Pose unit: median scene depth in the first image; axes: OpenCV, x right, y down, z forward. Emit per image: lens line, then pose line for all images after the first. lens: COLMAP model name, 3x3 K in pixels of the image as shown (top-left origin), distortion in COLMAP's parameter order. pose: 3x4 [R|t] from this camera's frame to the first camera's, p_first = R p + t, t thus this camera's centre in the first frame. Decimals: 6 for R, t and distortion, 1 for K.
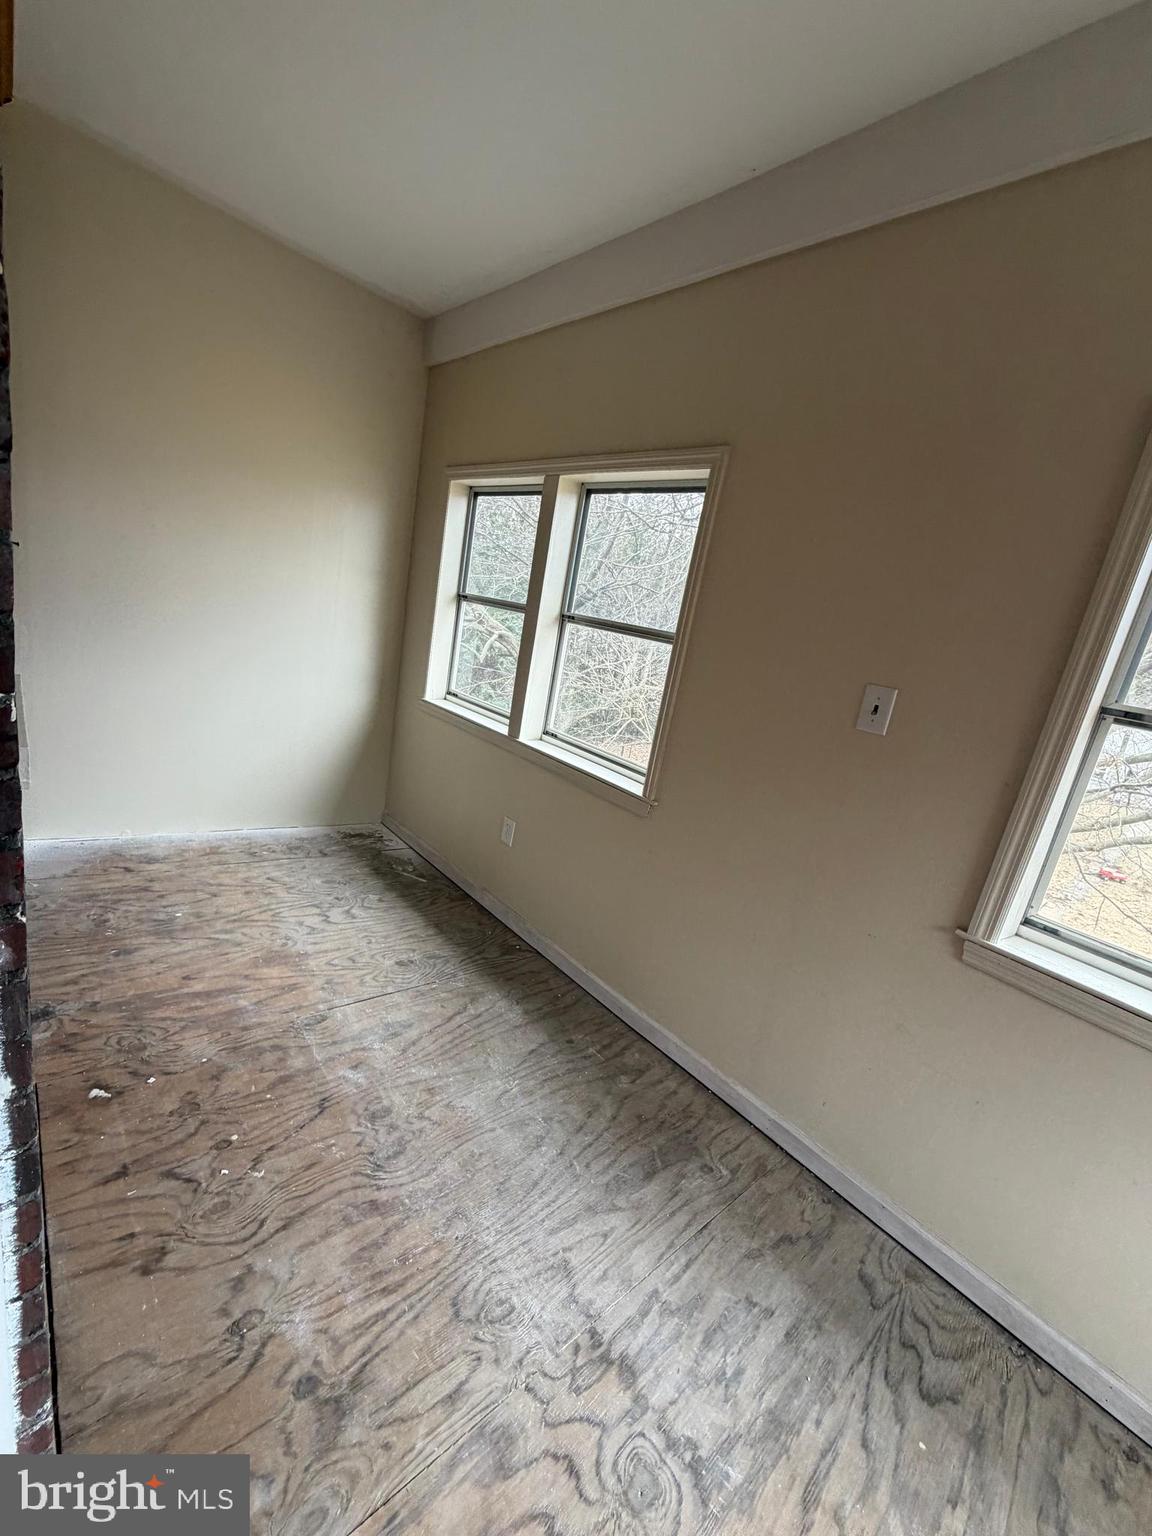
lens RADIAL K [[613.7, 0, 576.2], [0, 613.7, 765.2], [0, 0, 1]] dist [-0.001014, 0.000435]
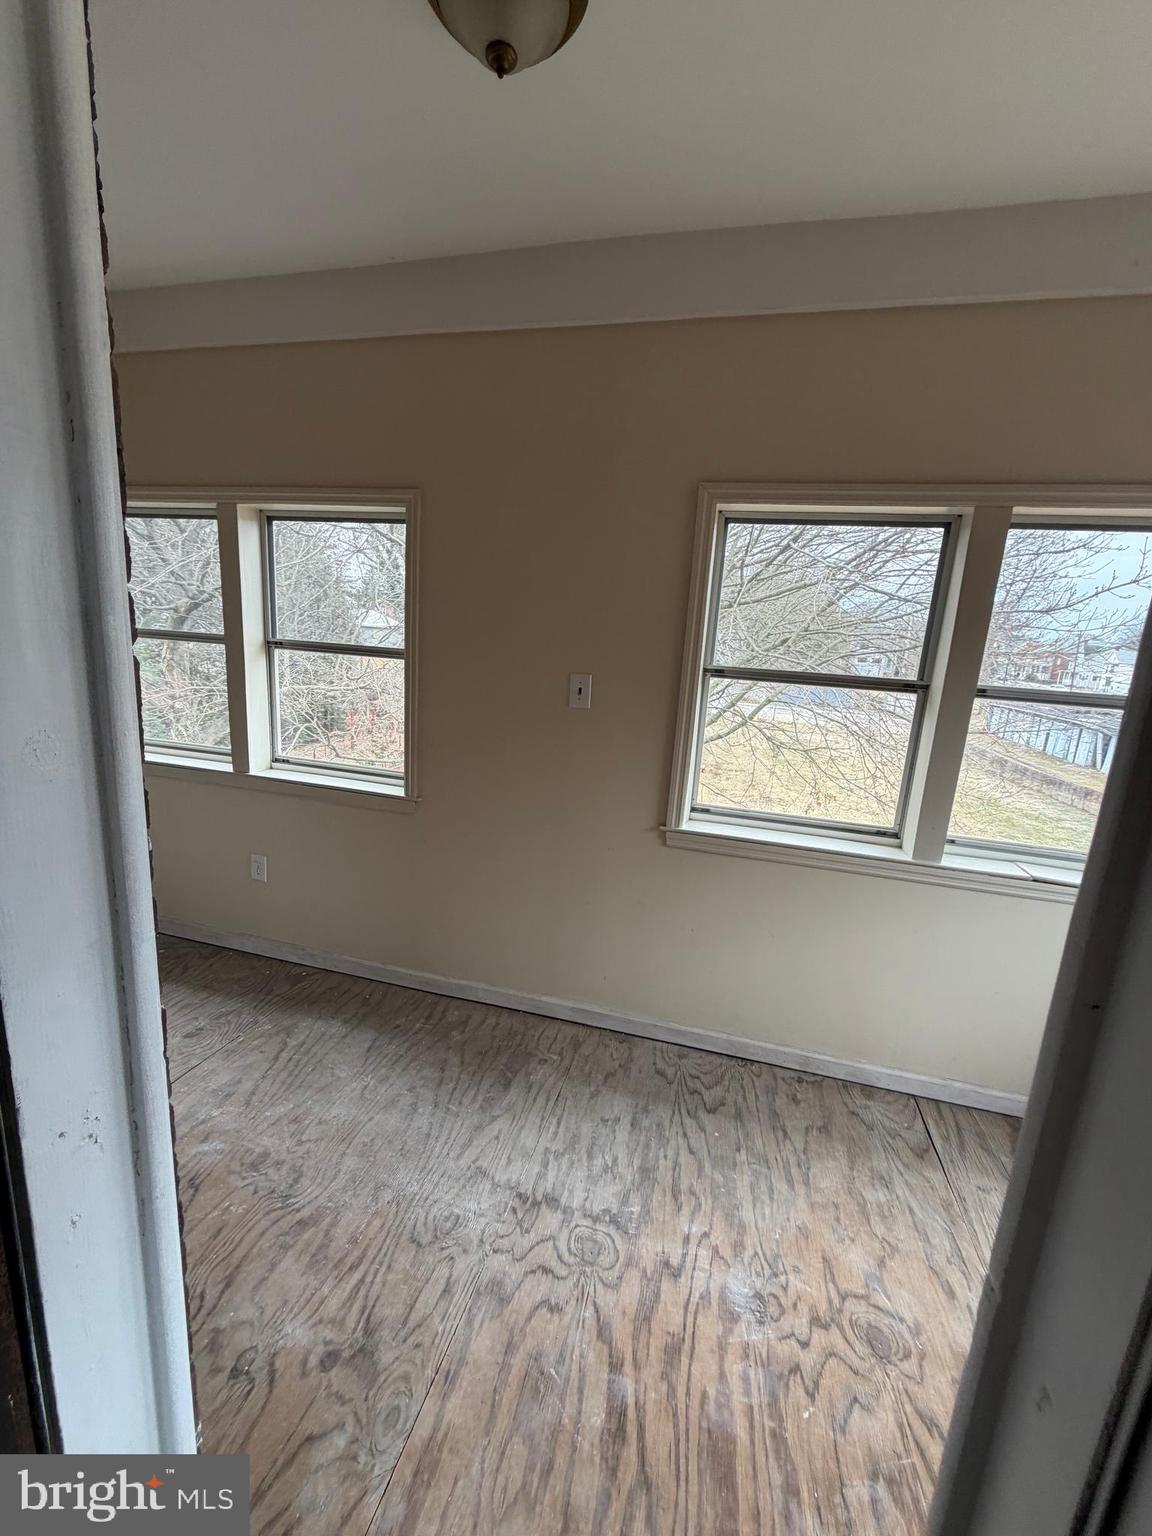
lens RADIAL K [[613.7, 0, 578.6], [0, 613.7, 768.6], [0, 0, 1]] dist [-0.001014, 0.000435]
pose [[0.829690, -0.232064, 0.507702, -0.270161], [0.212645, 0.972310, 0.096926, -0.058036], [-0.516137, 0.027541, 0.856063, -0.185151]]
